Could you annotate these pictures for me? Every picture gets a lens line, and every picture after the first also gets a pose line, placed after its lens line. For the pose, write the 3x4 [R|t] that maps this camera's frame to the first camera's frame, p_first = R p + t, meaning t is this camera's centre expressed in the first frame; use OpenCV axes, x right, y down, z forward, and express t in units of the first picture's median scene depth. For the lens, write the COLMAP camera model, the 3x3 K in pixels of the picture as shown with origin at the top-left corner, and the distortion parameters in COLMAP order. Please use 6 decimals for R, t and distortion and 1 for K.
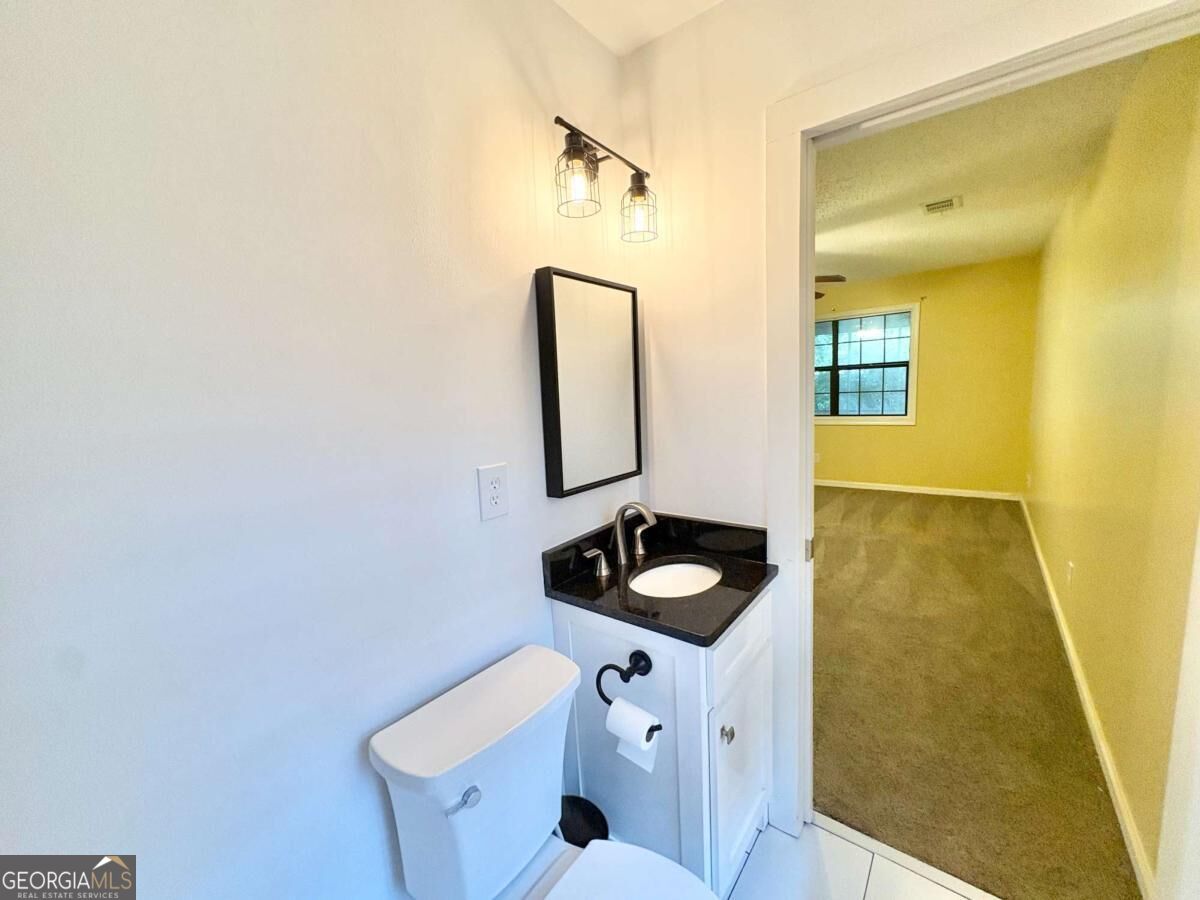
lens RADIAL K [[482.3, 0, 600.3], [0, 482.3, 449.3], [0, 0, 1]] dist [0.000222, 0.000622]
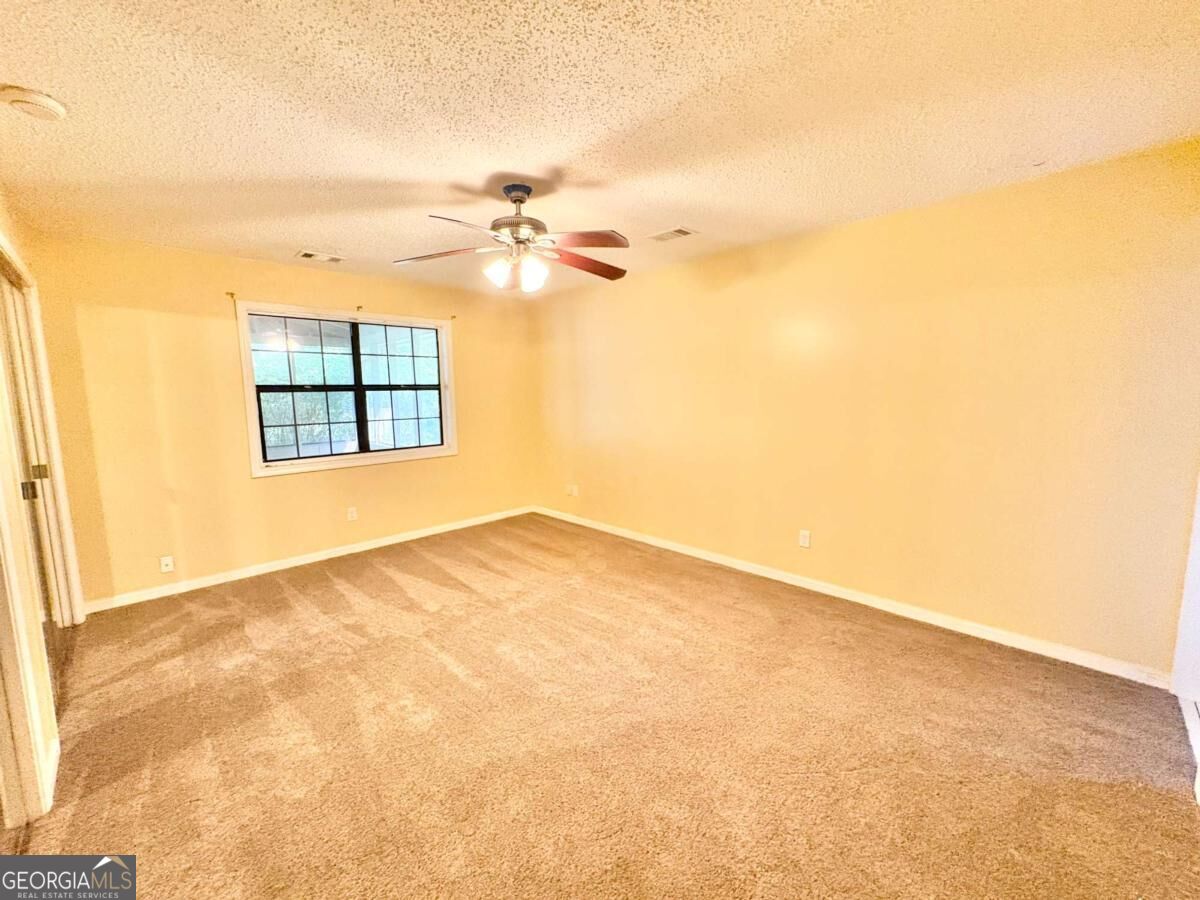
lens RADIAL K [[482.3, 0, 598.5], [0, 482.3, 448.0], [0, 0, 1]] dist [0.000222, 0.000622]
pose [[0.130032, -0.064973, 0.989379, -0.260758], [0.136153, 0.989568, 0.047092, -0.082117], [-0.982117, 0.128583, 0.137522, 0.726949]]
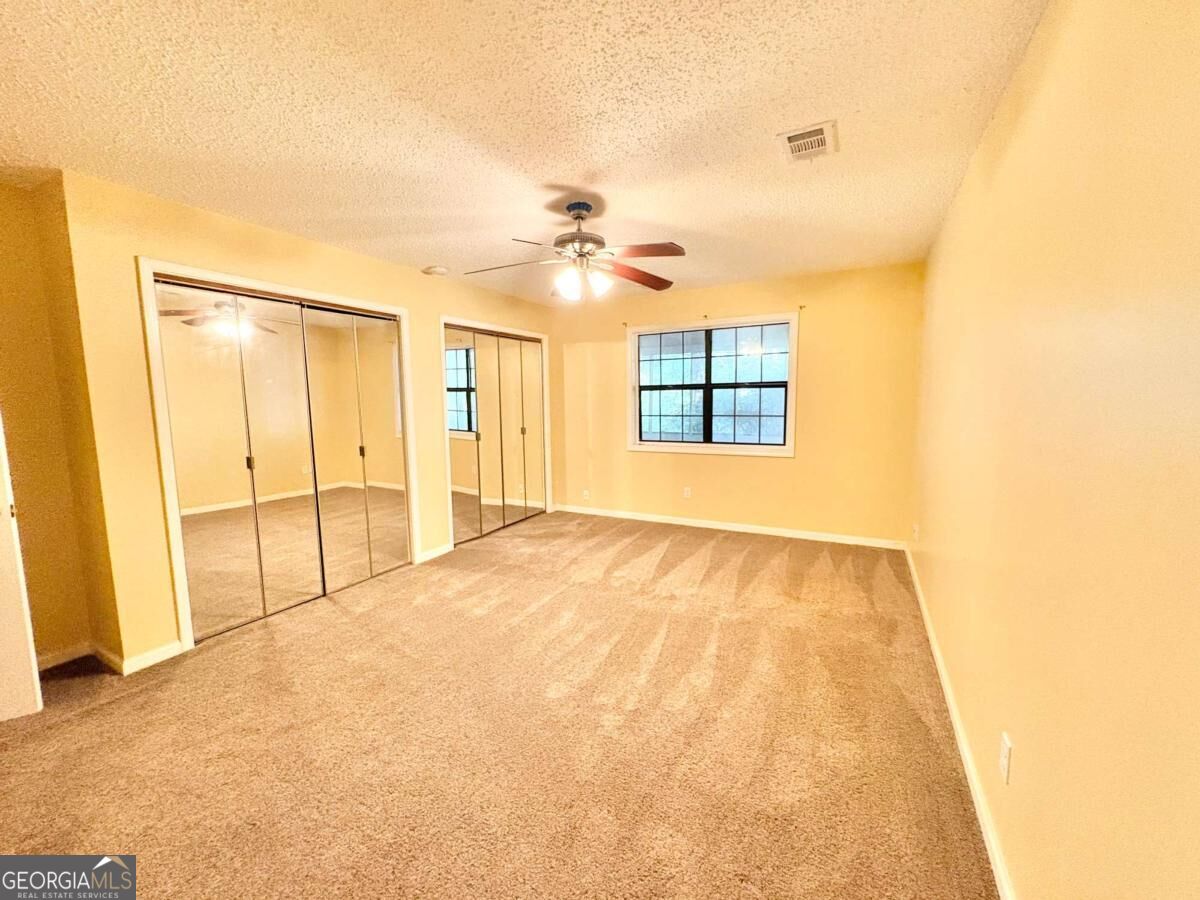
lens RADIAL K [[482.3, 0, 600.6], [0, 482.3, 447.9], [0, 0, 1]] dist [0.000222, 0.000622]
pose [[0.985748, 0.020368, 0.166991, 0.214700], [-0.015365, 0.999395, -0.031199, -0.041856], [-0.167525, 0.028189, 0.985465, 0.271217]]
